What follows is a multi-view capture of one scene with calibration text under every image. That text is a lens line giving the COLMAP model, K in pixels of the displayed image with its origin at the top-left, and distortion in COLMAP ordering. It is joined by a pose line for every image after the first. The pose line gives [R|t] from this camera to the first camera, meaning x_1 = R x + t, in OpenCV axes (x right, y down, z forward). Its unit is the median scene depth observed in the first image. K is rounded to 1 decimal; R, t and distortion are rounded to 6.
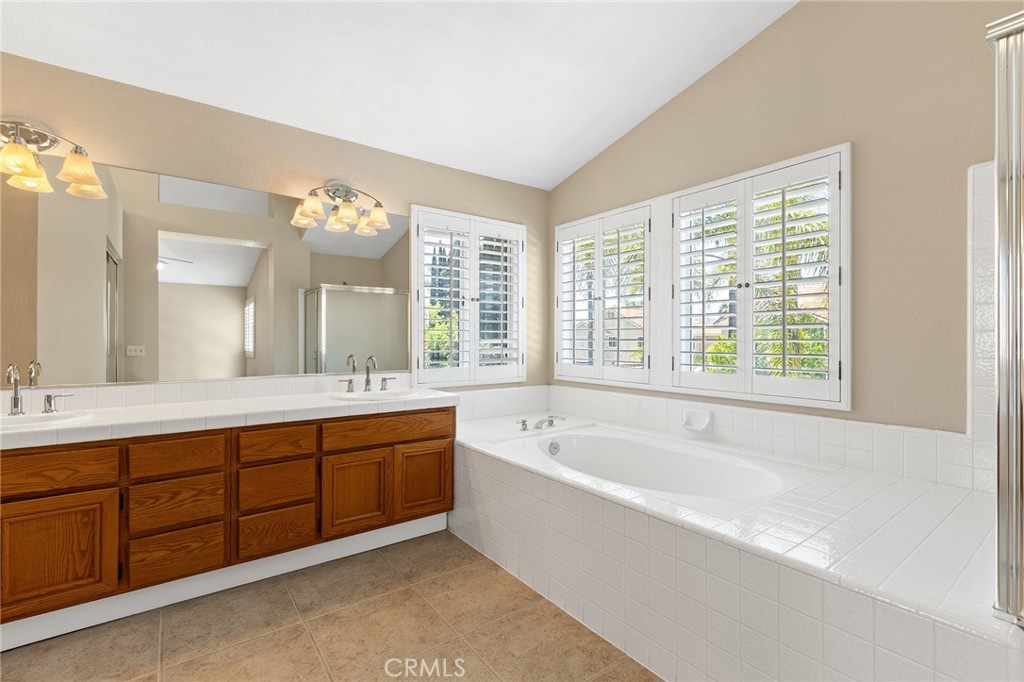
lens RADIAL K [[458.9, 0, 517.1], [0, 458.9, 337.9], [0, 0, 1]] dist [0.003267, 0.000302]
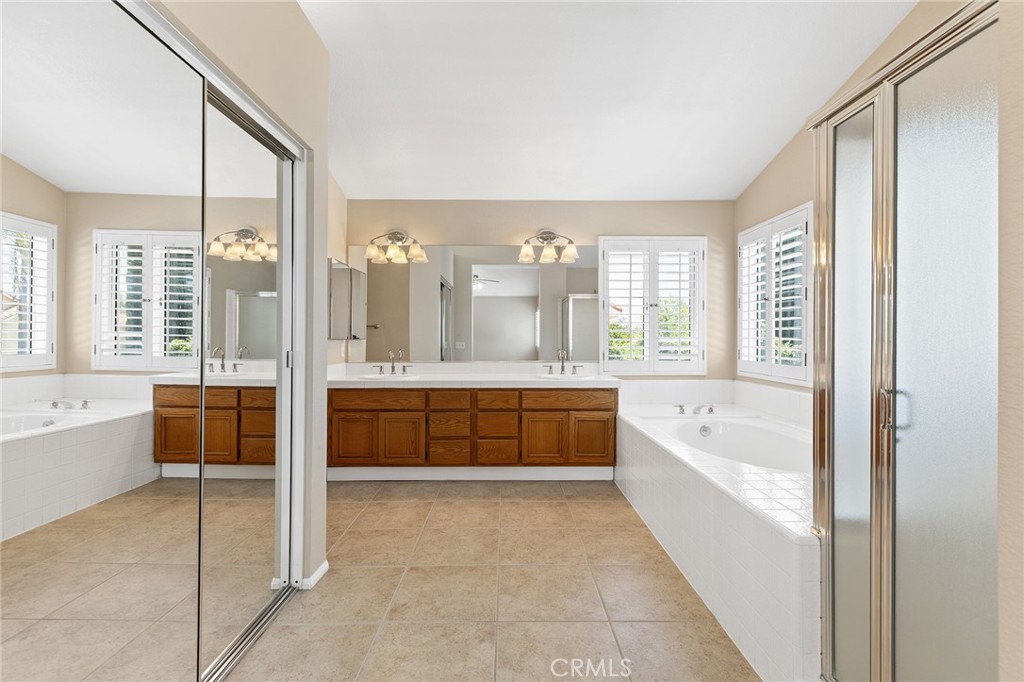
lens RADIAL K [[458.9, 0, 517.1], [0, 458.9, 337.9], [0, 0, 1]] dist [0.003267, 0.000302]
pose [[0.811485, -0.000503, -0.584372, 0.422407], [0.002949, 0.999990, 0.003233, -0.002506], [0.584365, -0.004347, 0.811479, -0.258633]]
